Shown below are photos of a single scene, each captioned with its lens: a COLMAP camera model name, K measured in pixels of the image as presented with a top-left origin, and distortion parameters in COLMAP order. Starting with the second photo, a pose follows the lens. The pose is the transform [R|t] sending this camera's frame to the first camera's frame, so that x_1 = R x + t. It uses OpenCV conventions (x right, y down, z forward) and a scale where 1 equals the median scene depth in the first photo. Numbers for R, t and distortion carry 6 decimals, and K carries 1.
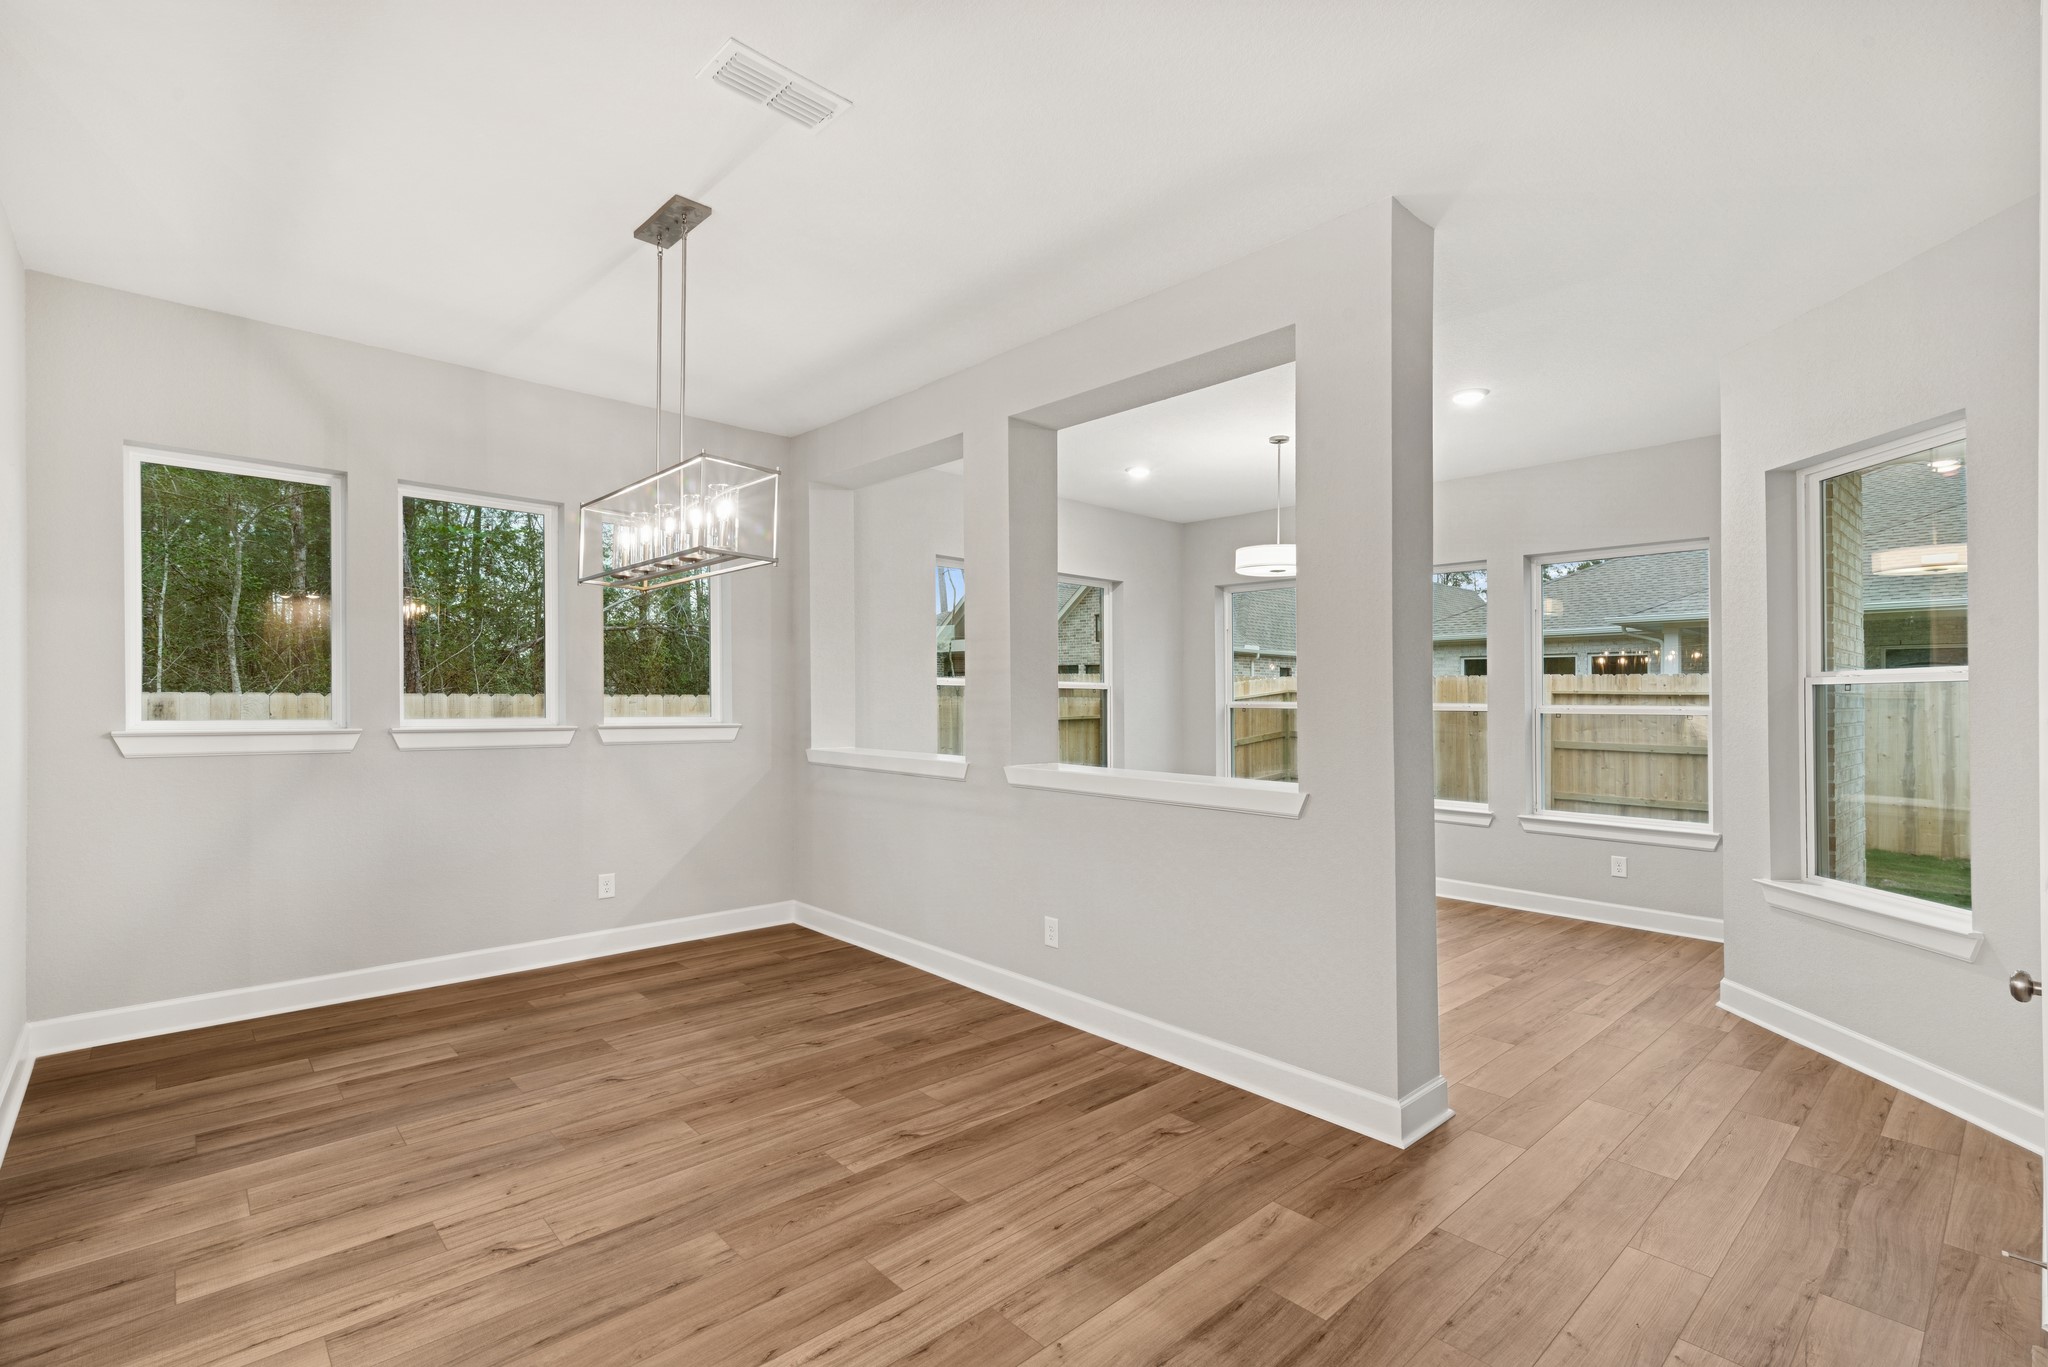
lens RADIAL K [[930.1, 0, 1019.3], [0, 930.1, 705.3], [0, 0, 1]] dist [0.017450, 0.000146]
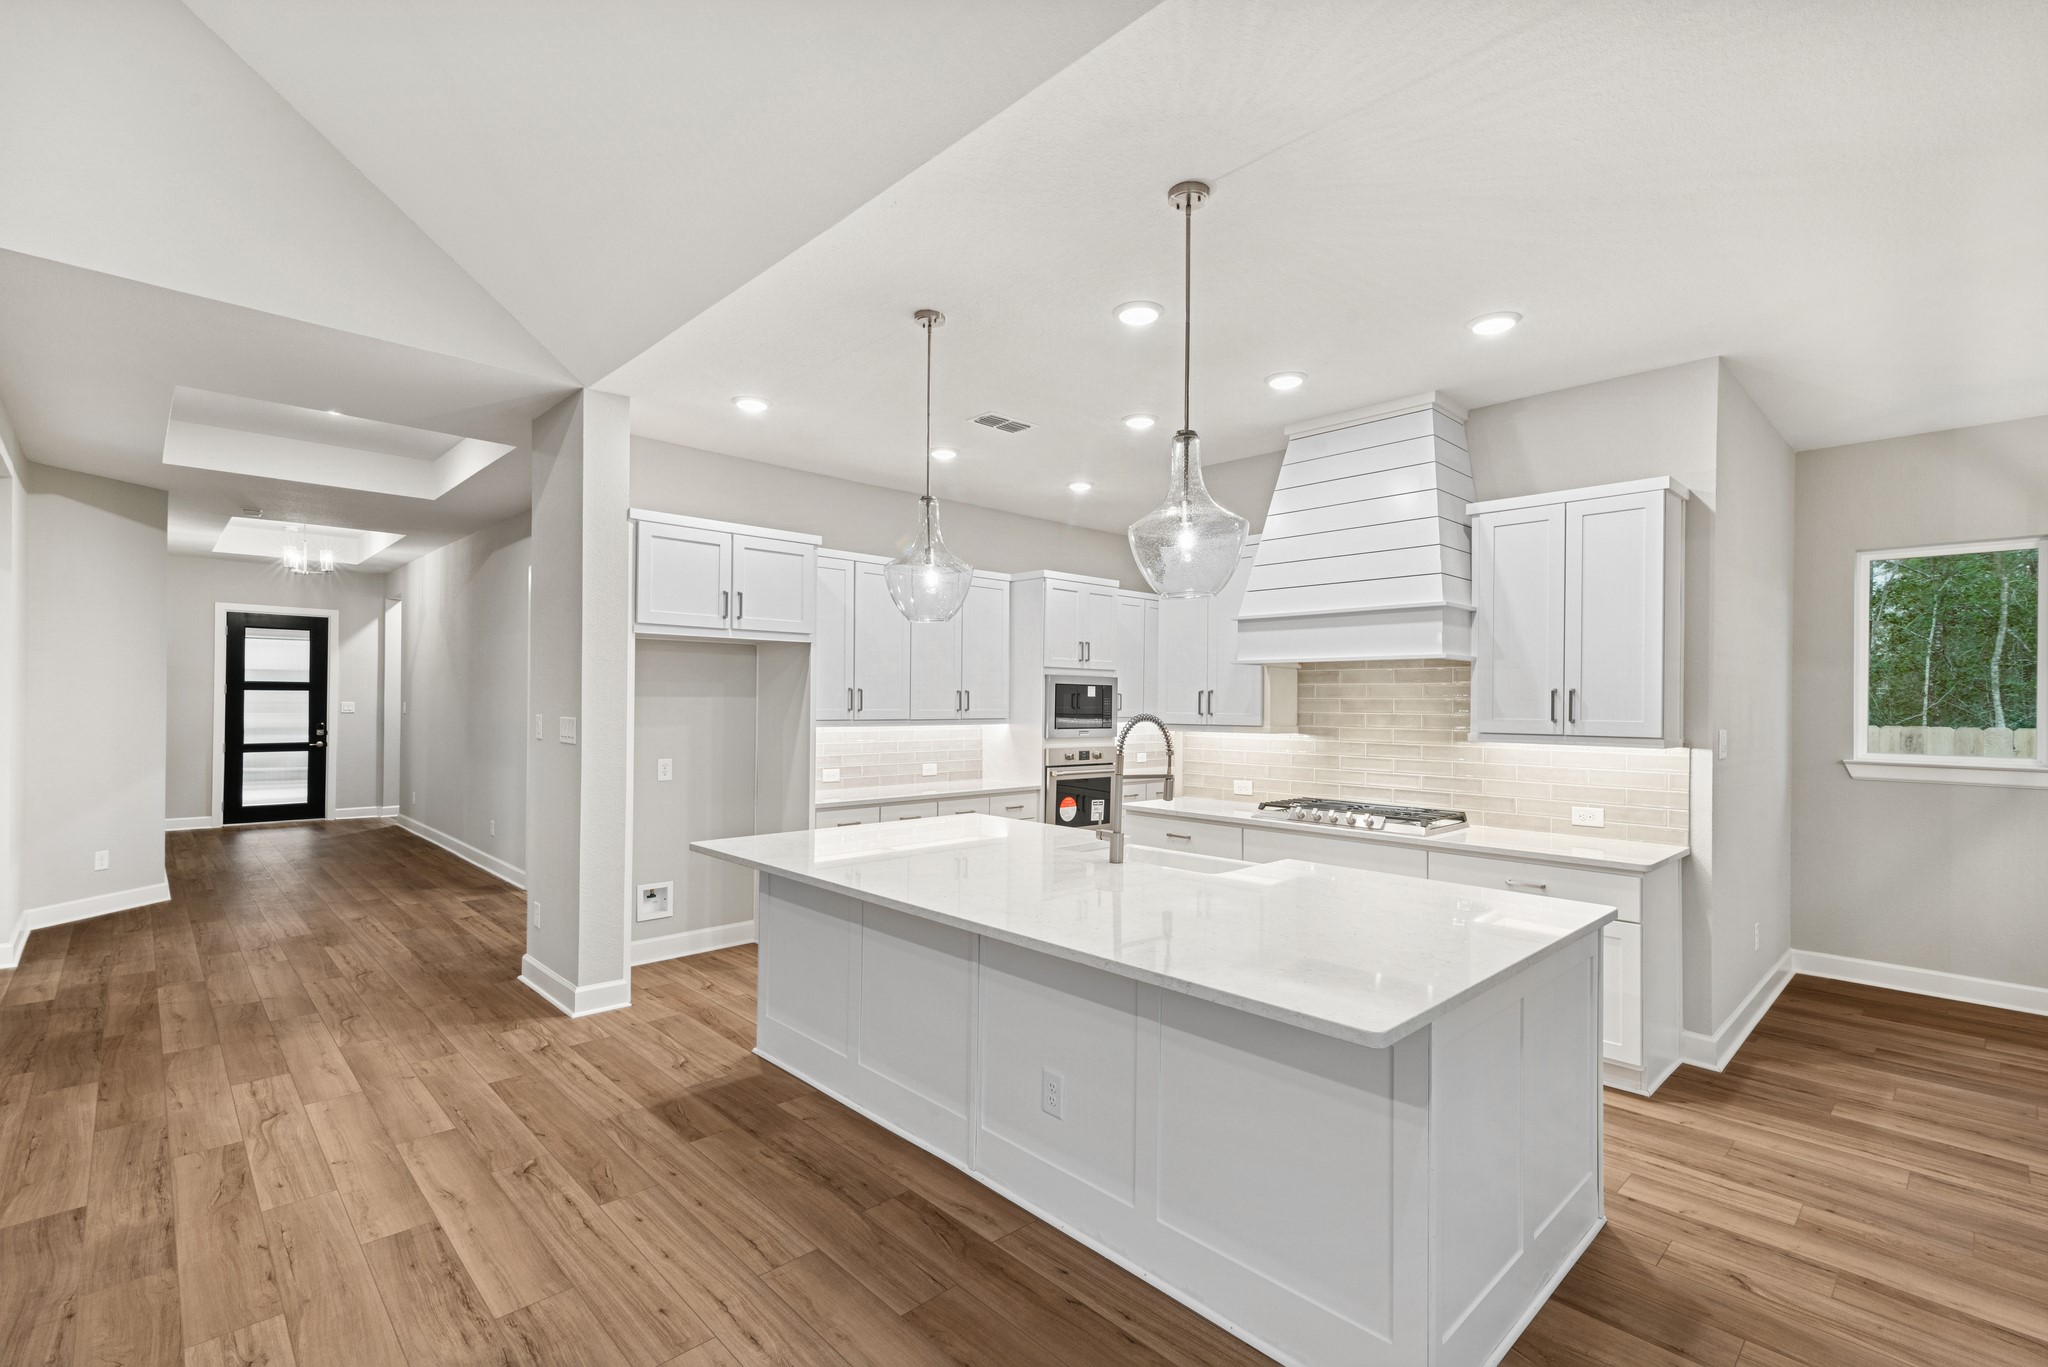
lens RADIAL K [[921.1, 0, 1018.6], [0, 921.1, 696.5], [0, 0, 1]] dist [0.013212, 0.000062]
pose [[0.016166, -0.012795, -0.999787, 0.364128], [-0.013628, 0.999822, -0.013016, -0.028095], [0.999776, 0.013835, 0.015989, -0.226463]]
